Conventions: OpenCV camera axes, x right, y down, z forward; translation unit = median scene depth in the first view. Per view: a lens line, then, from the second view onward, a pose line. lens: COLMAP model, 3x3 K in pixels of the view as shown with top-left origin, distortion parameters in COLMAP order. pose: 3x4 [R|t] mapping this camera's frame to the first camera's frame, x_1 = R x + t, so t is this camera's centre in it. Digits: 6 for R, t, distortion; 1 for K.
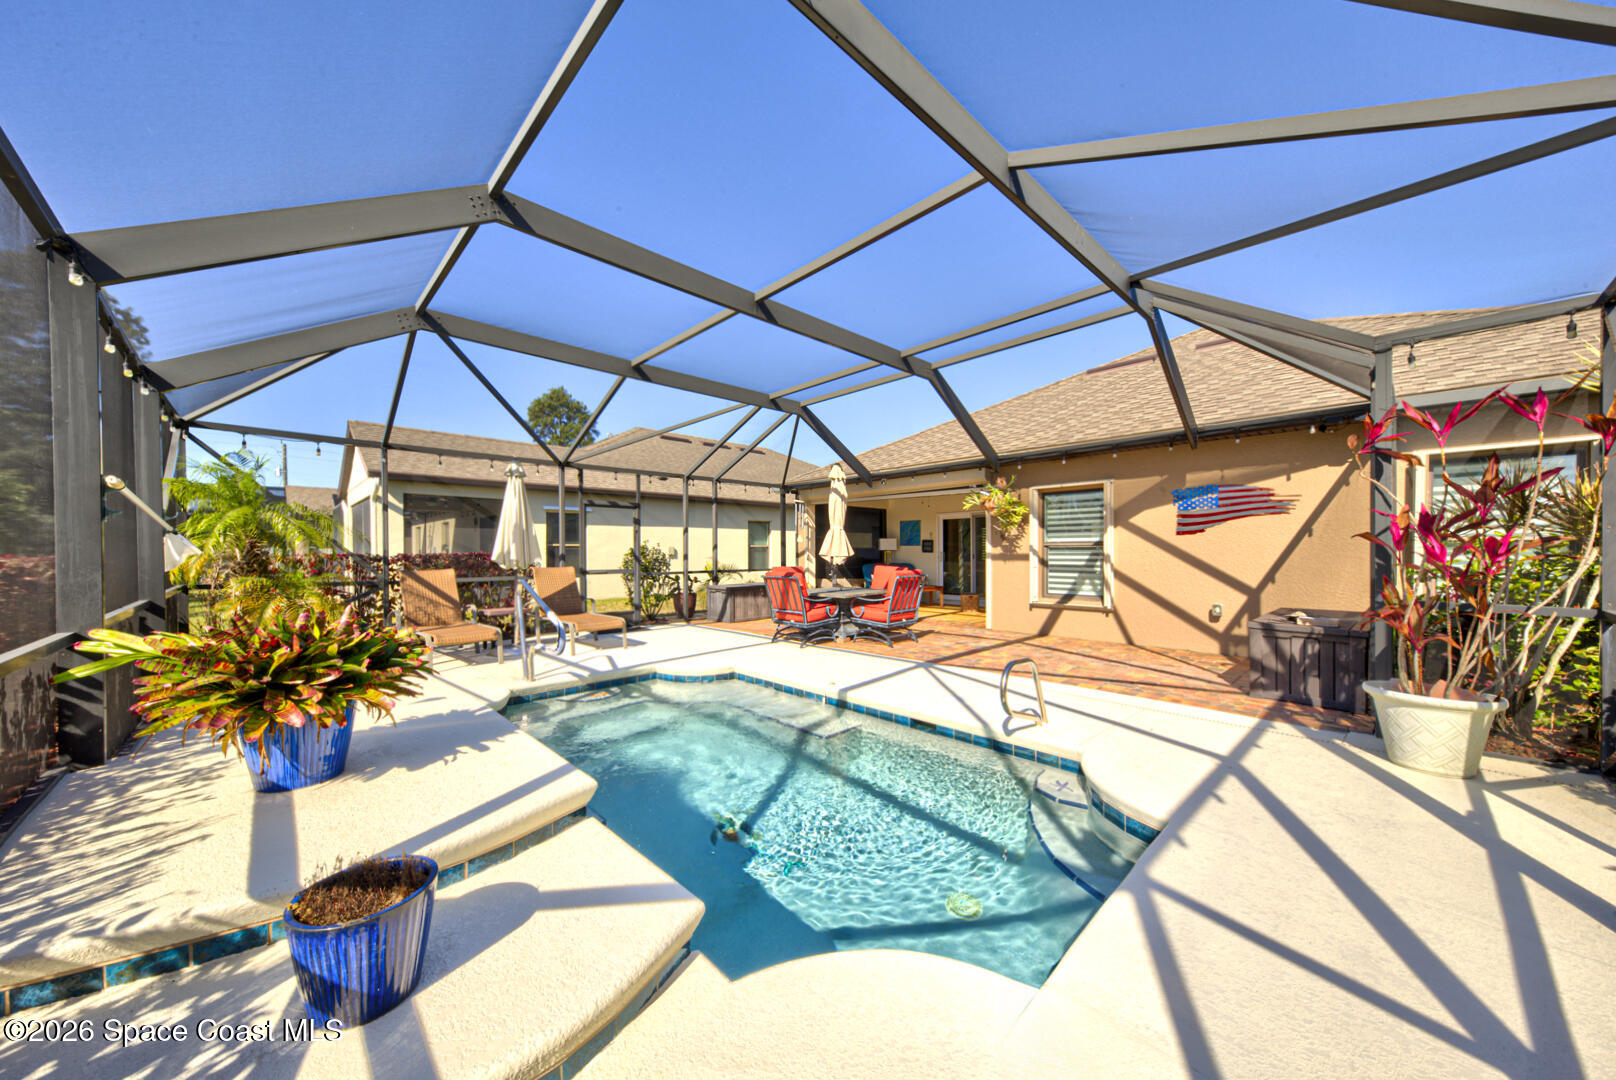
lens RADIAL K [[557.1, 0, 801.3], [0, 557.1, 554.0], [0, 0, 1]] dist [0.025302, -0.004279]
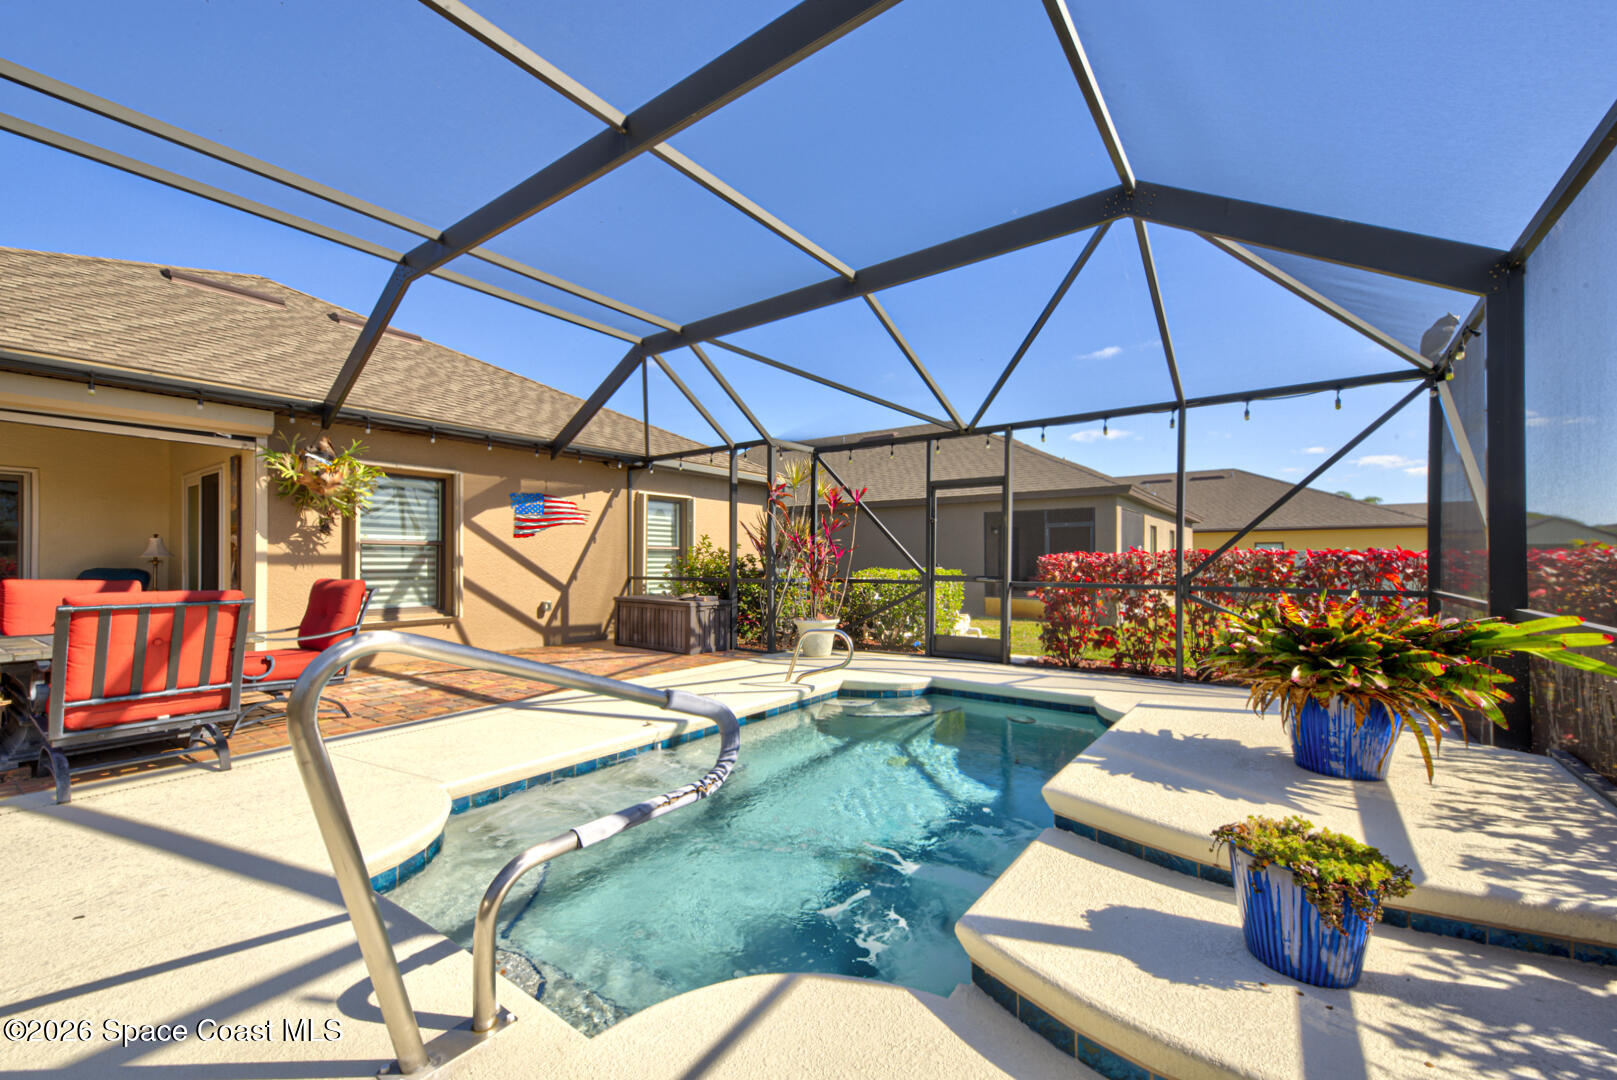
lens RADIAL K [[659.8, 0, 802.6], [0, 659.8, 553.9], [0, 0, 1]] dist [0.001587, -0.000111]
pose [[-0.164243, 0.016317, 0.986285, -0.617582], [0.005958, 0.999861, -0.015549, 0.018797], [-0.986402, 0.003323, -0.164317, 0.697741]]
